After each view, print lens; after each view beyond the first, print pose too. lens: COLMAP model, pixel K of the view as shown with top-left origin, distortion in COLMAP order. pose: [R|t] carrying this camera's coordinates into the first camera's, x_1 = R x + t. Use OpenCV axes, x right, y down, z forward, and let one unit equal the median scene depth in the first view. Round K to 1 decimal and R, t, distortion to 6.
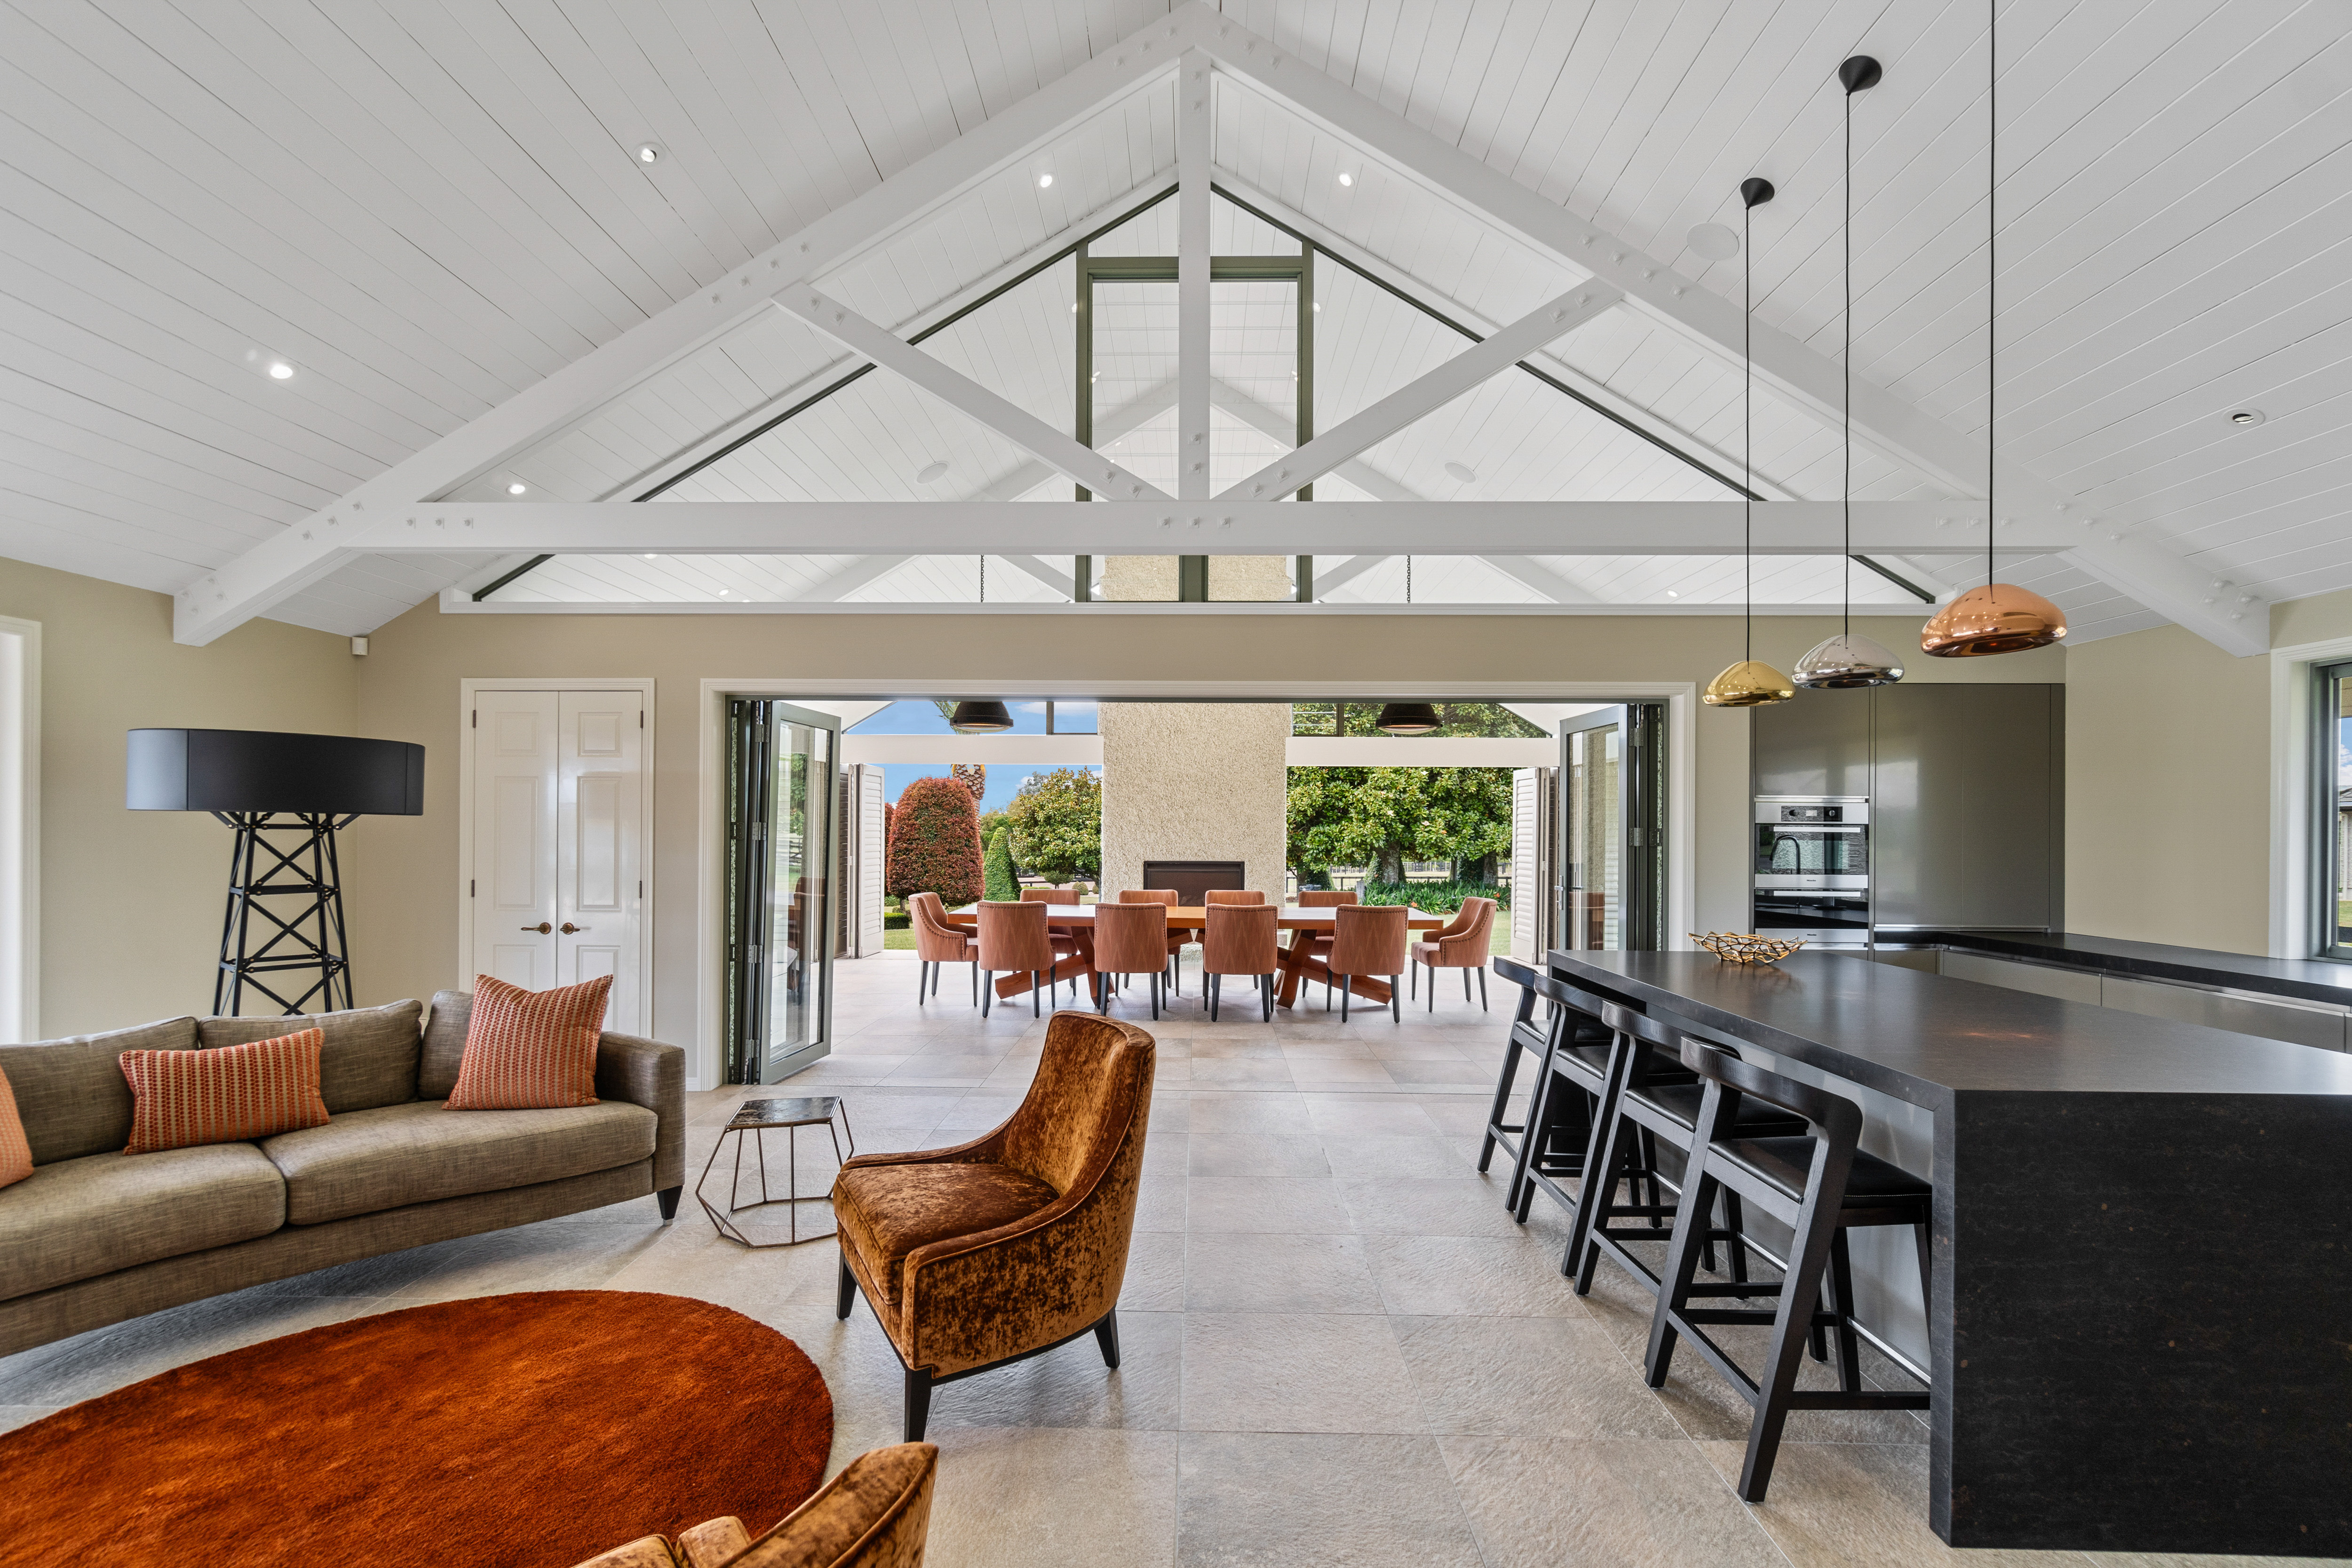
lens RADIAL K [[1029.5, 0, 1169.5], [0, 1029.5, 825.1], [0, 0, 1]] dist [-0.000200, -0.000098]
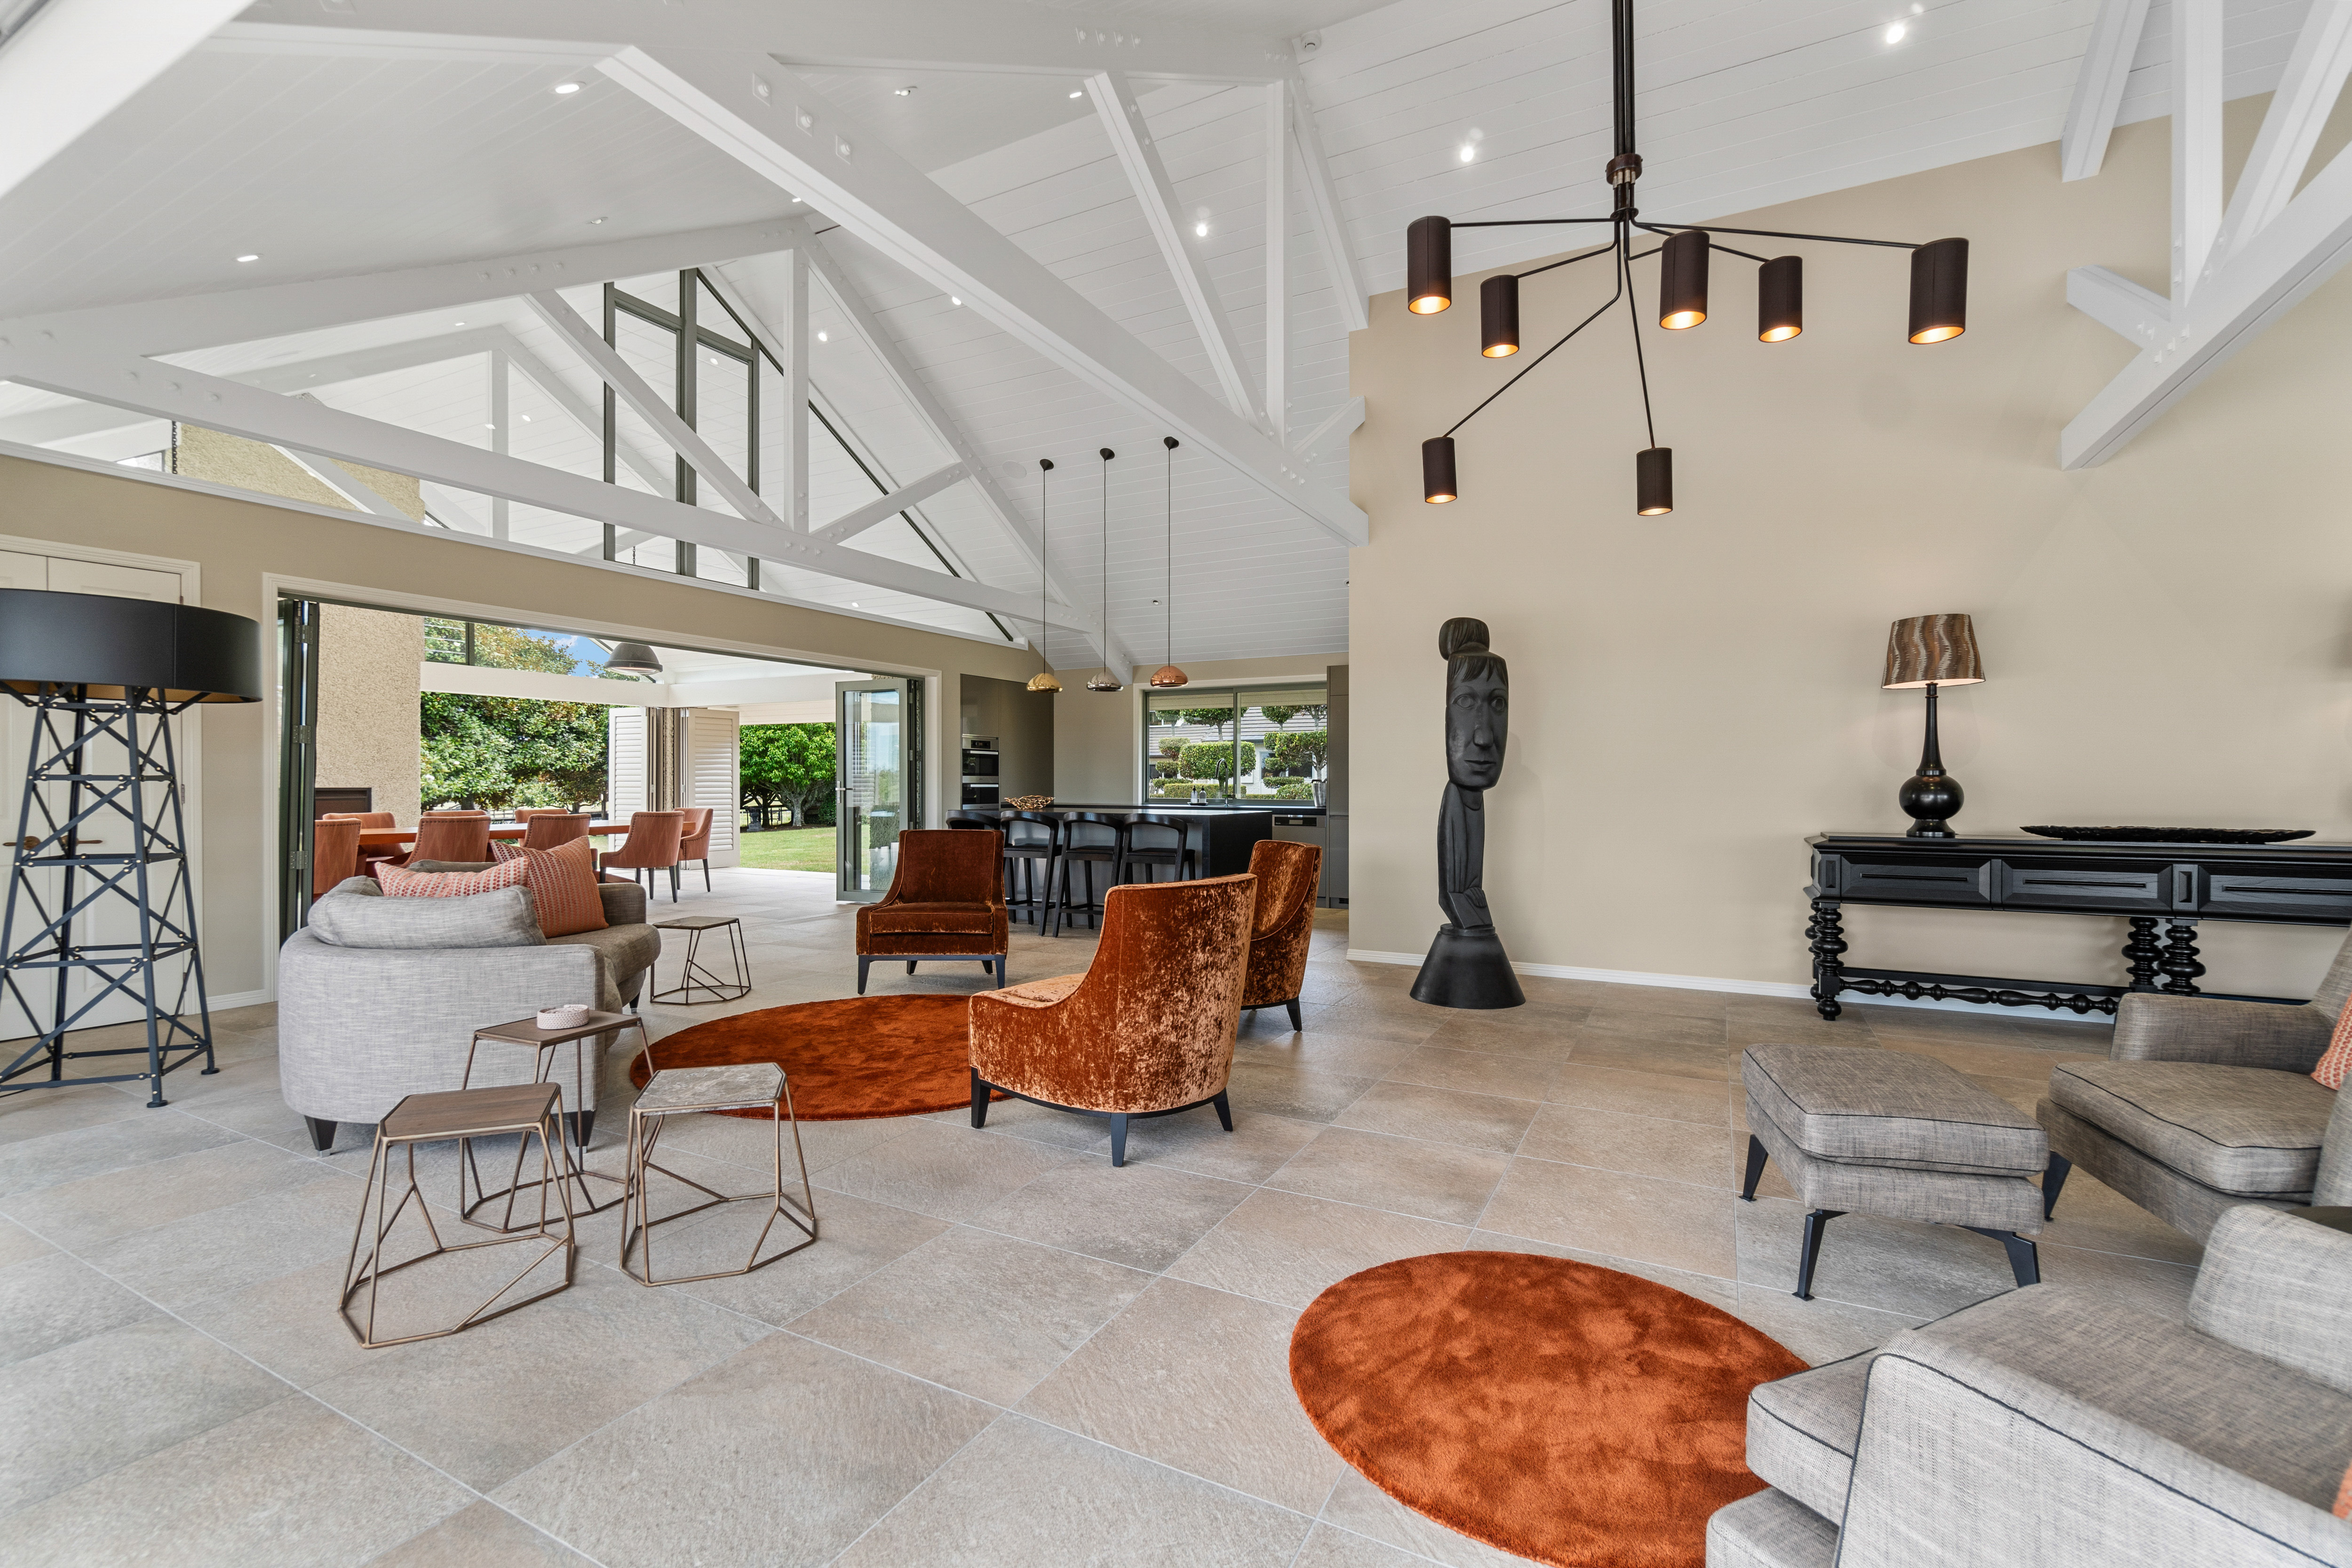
lens RADIAL K [[1029.5, 0, 1168.9], [0, 1029.5, 781.7], [0, 0, 1]] dist [-0.000200, -0.000098]
pose [[0.450495, -0.005708, 0.892760, -0.911363], [-0.003610, 0.999960, 0.008215, 0.039762], [-0.892771, -0.006923, 0.450457, -0.178868]]
